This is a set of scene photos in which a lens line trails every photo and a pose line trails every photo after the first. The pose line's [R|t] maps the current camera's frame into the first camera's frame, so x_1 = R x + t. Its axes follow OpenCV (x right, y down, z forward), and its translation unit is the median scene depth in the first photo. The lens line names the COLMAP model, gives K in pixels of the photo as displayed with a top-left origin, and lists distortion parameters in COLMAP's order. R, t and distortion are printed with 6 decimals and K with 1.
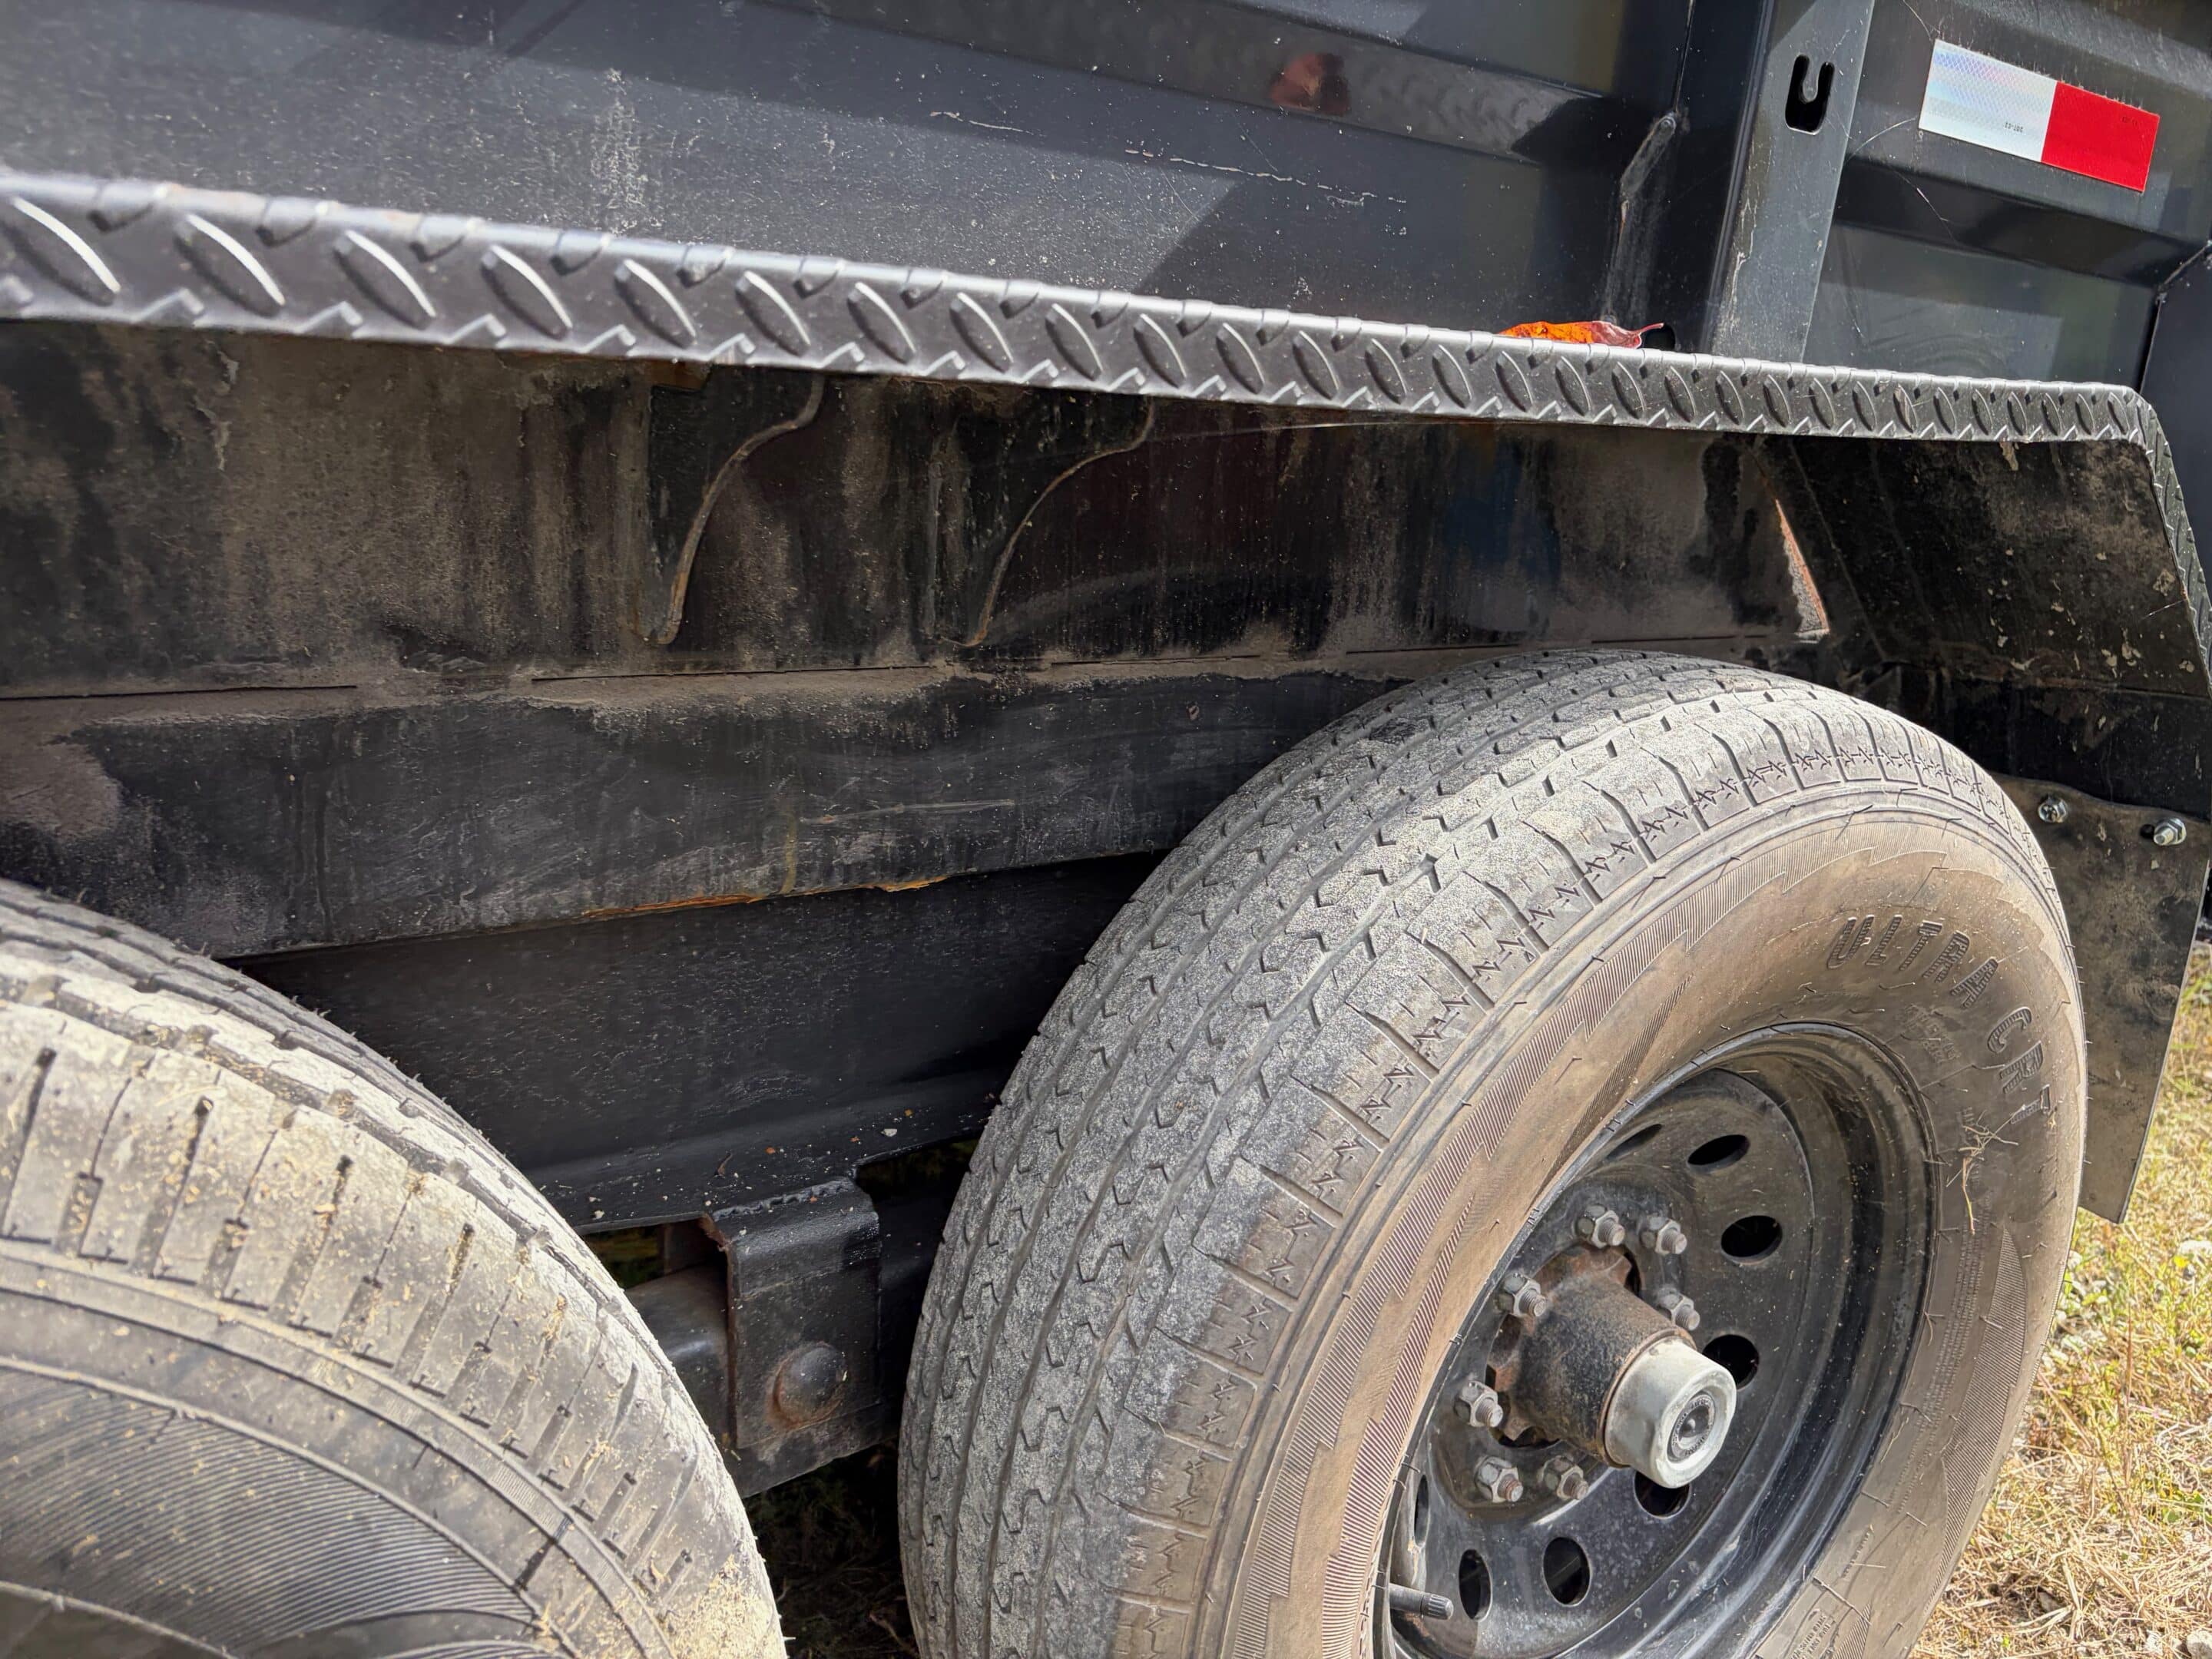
lens RADIAL K [[1684.1, 0, 1101.1], [0, 1684.1, 736.1], [0, 0, 1]] dist [0.151116, -0.350504]
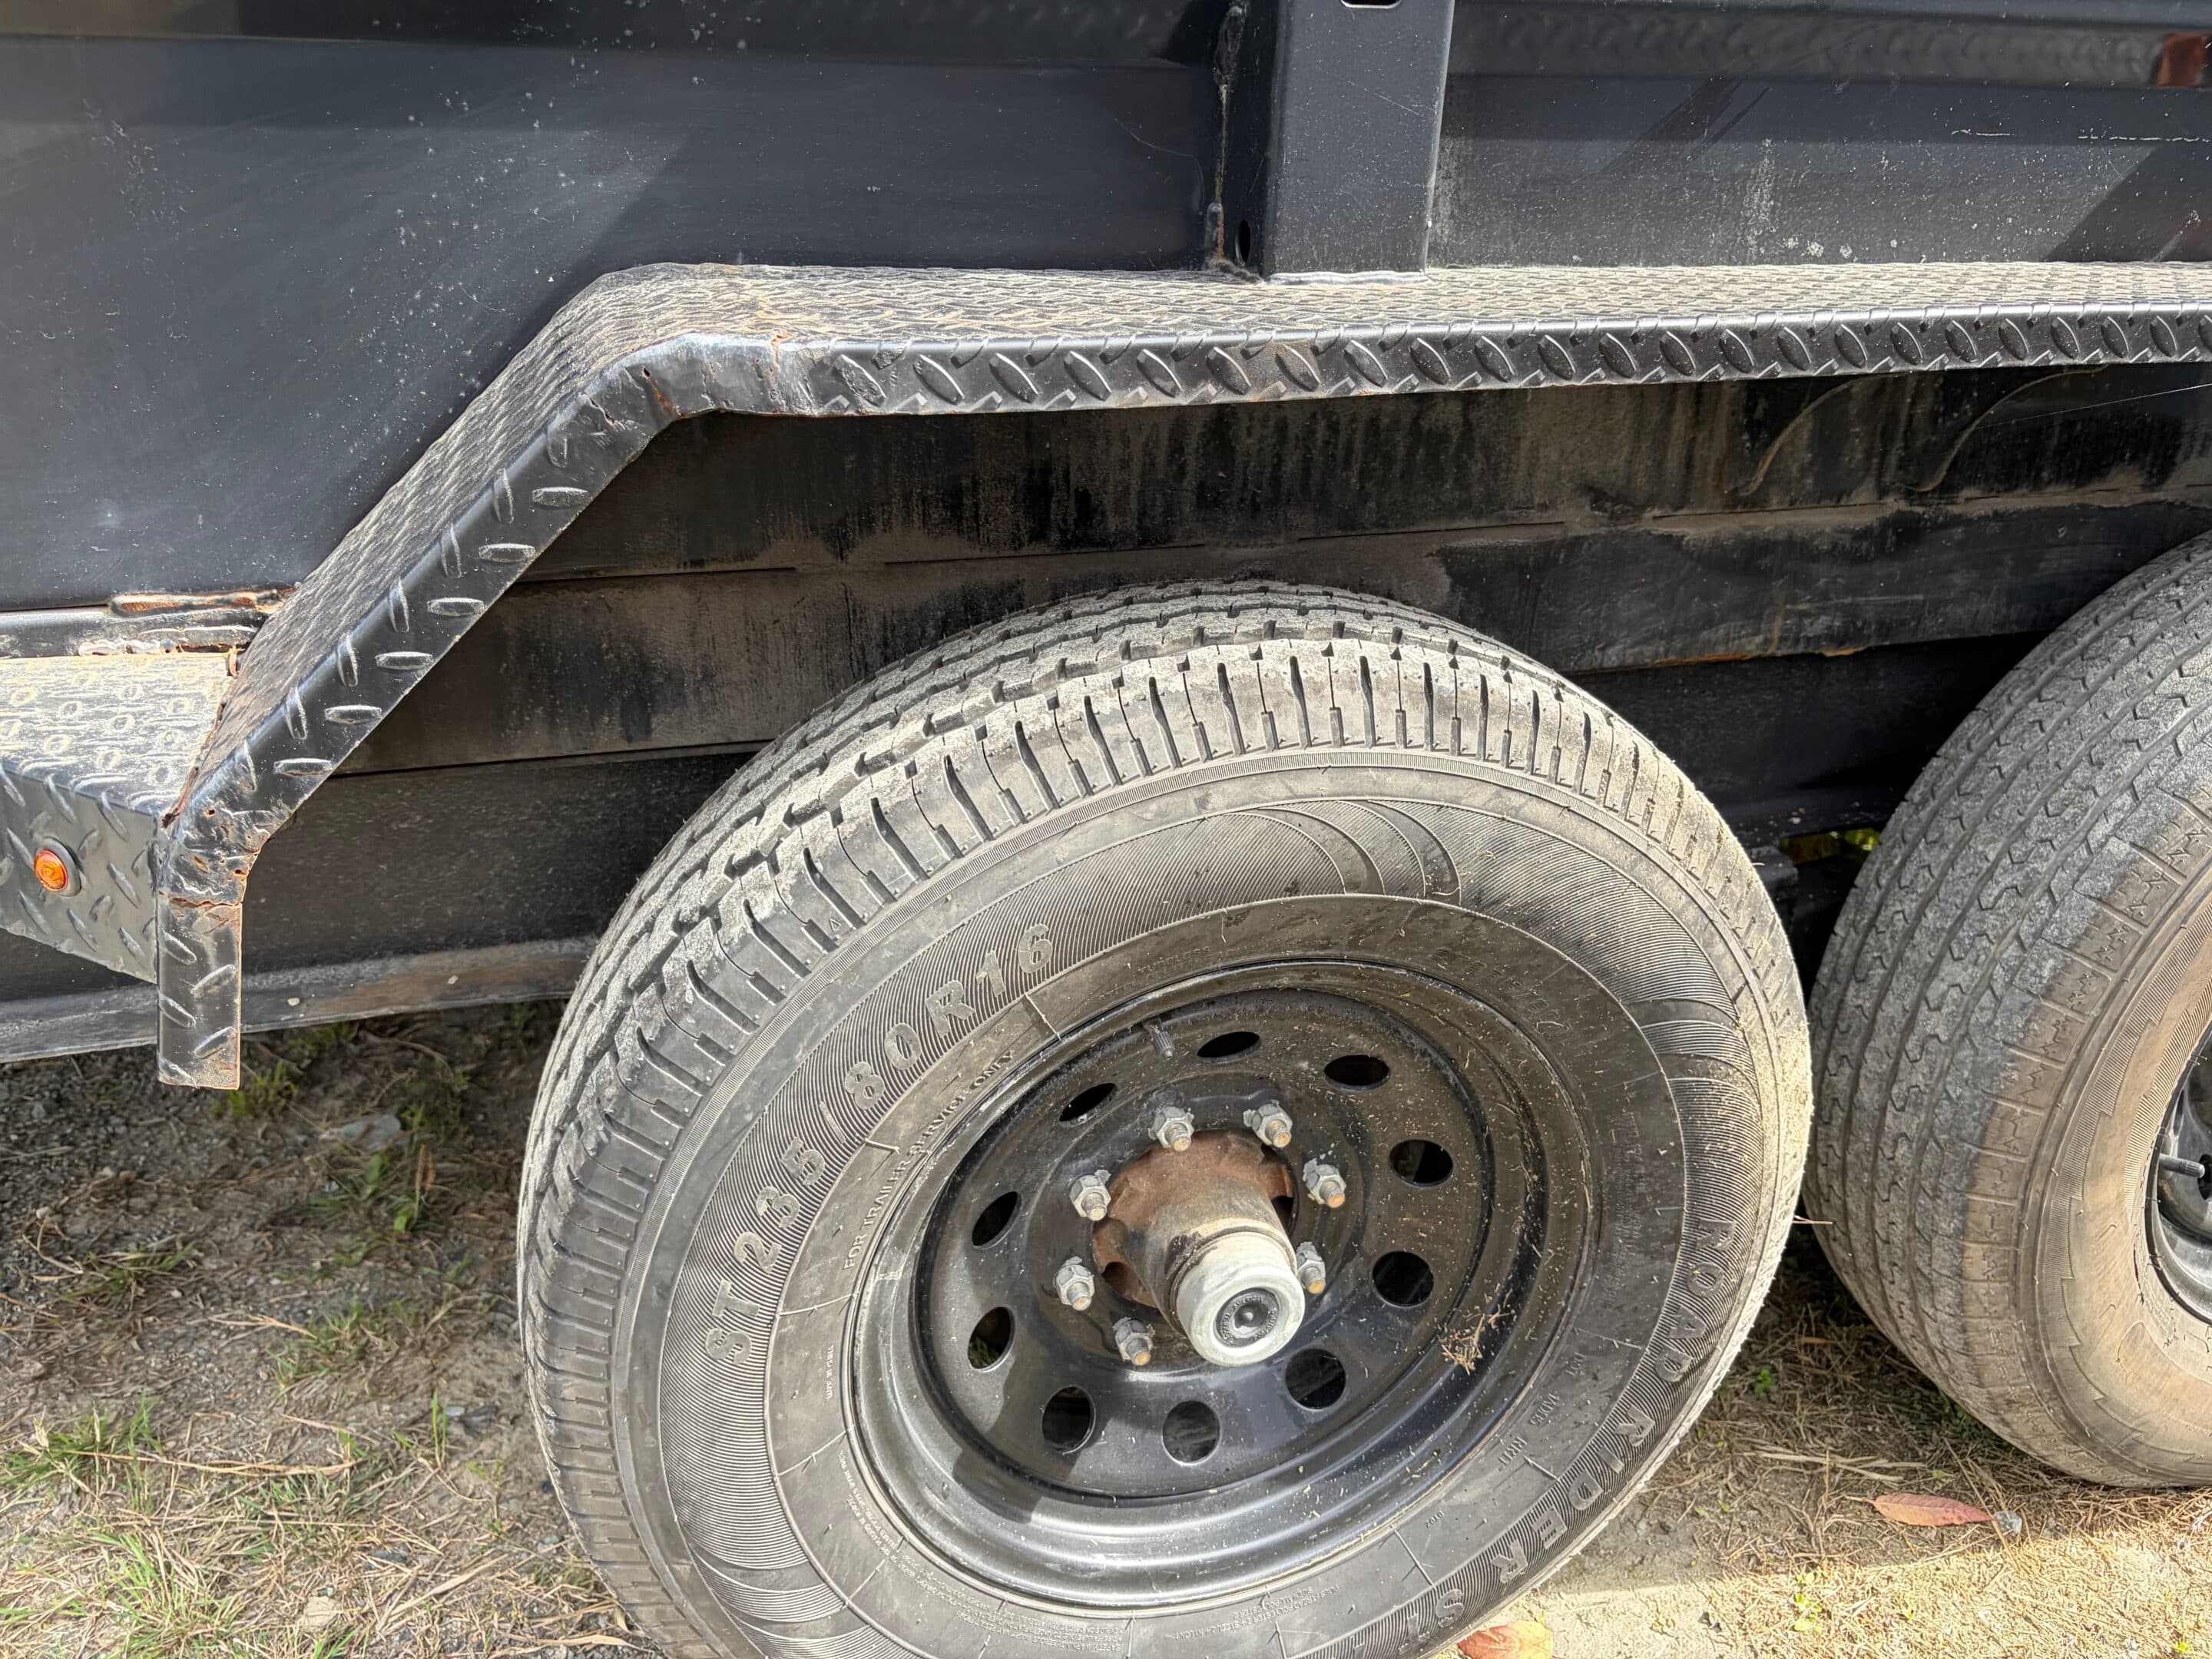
lens RADIAL K [[1733.2, 0, 1104.0], [0, 1733.2, 784.0], [0, 0, 1]] dist [0.079993, -0.097551]
pose [[0.952922, 0.061379, -0.296938, -0.300596], [-0.011833, 0.986079, 0.165854, -0.049022], [0.302984, -0.154532, 0.940383, -0.722636]]
